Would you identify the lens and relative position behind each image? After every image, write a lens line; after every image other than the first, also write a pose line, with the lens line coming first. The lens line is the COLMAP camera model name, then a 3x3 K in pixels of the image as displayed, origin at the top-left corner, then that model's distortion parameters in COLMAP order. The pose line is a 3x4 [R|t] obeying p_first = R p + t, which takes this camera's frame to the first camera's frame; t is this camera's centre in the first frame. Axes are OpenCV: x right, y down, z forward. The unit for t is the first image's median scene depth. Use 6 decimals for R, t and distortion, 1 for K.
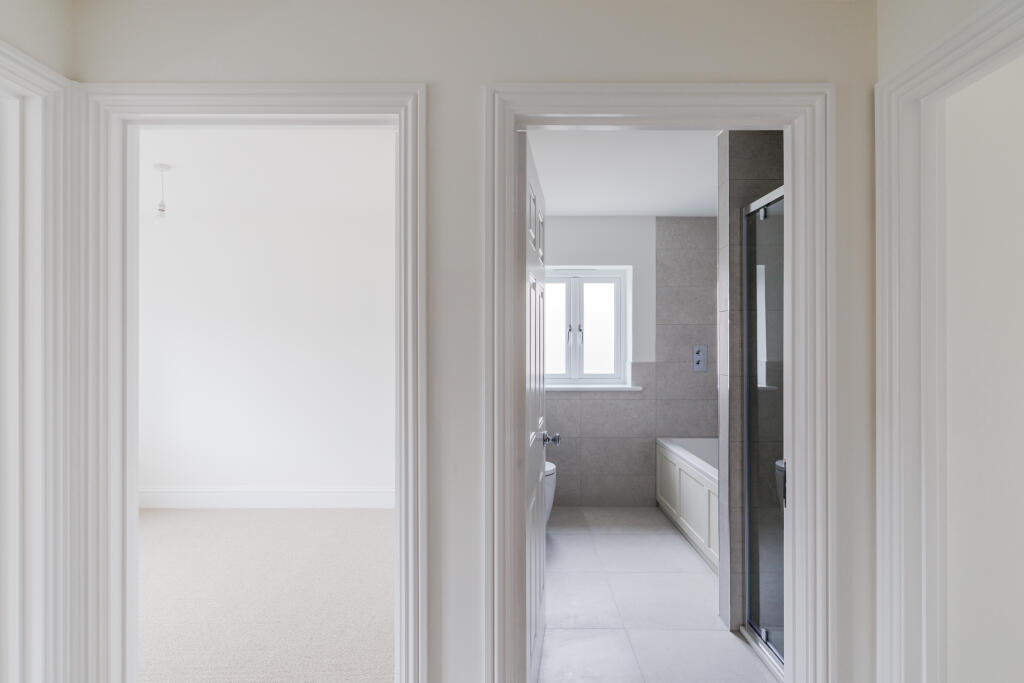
lens RADIAL K [[536.0, 0, 512.0], [0, 536.0, 341.5], [0, 0, 1]] dist [0.002350, 0.000090]
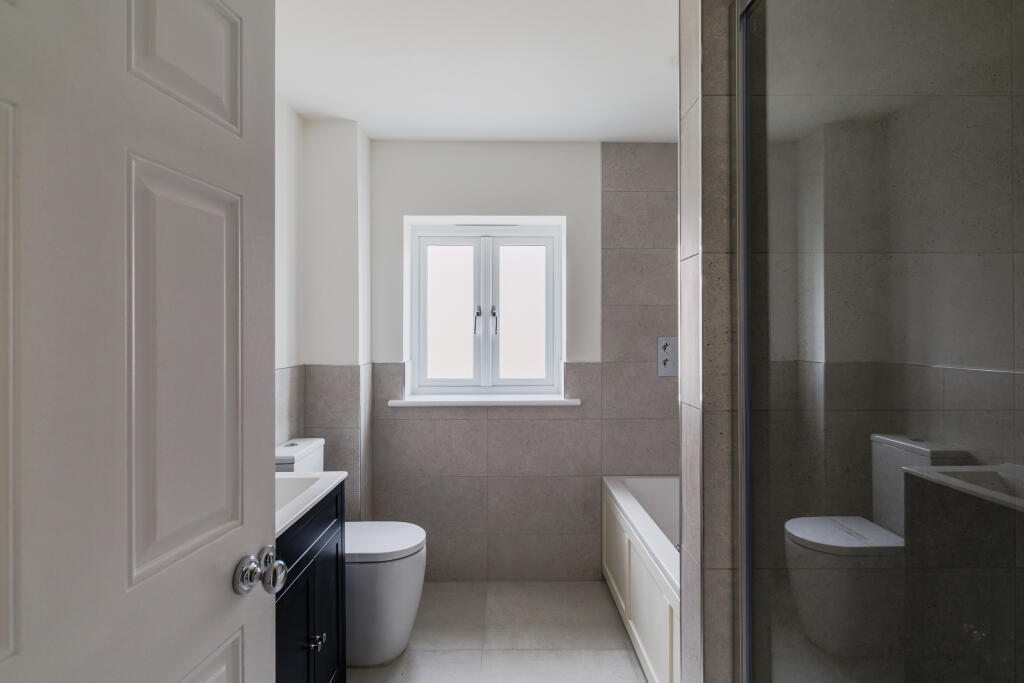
lens RADIAL K [[537.6, 0, 513.5], [0, 537.6, 332.6], [0, 0, 1]] dist [0.000620, -0.000202]
pose [[0.999701, 0.000058, 0.024458, 0.144602], [-0.000040, 1.000000, -0.000759, 0.002508], [-0.024458, 0.000758, 0.999701, 0.341805]]
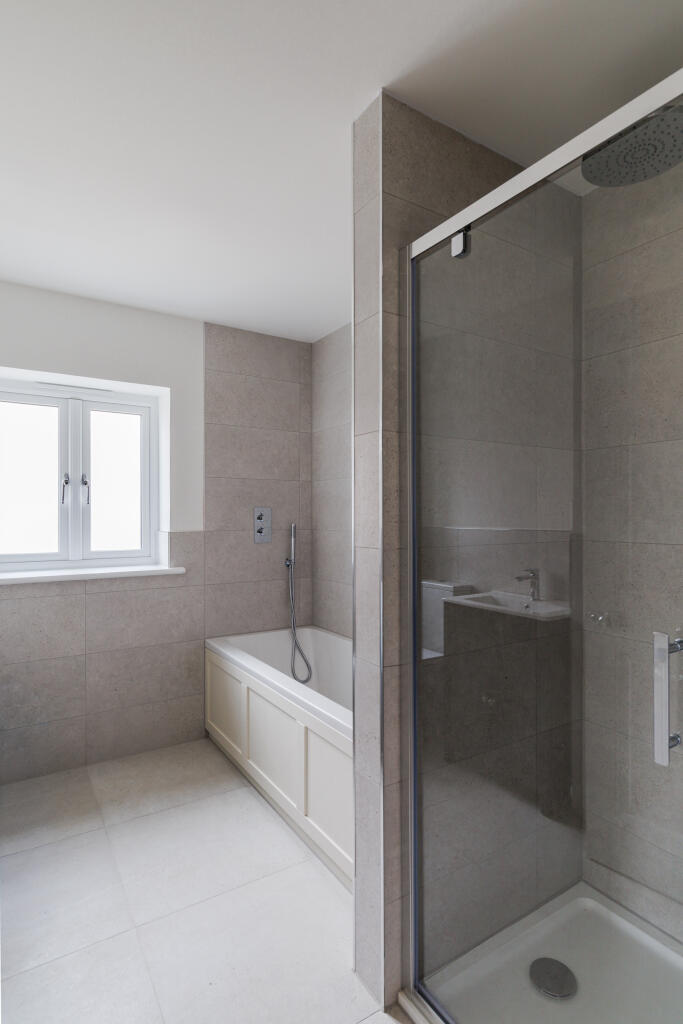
lens RADIAL K [[526.5, 0, 342.2], [0, 526.5, 517.1], [0, 0, 1]] dist [-0.002541, -0.000494]
pose [[0.836464, -0.002464, 0.548016, 0.043620], [-0.000748, 0.999984, 0.005639, 0.016403], [-0.548021, -0.005127, 0.836449, 0.332022]]
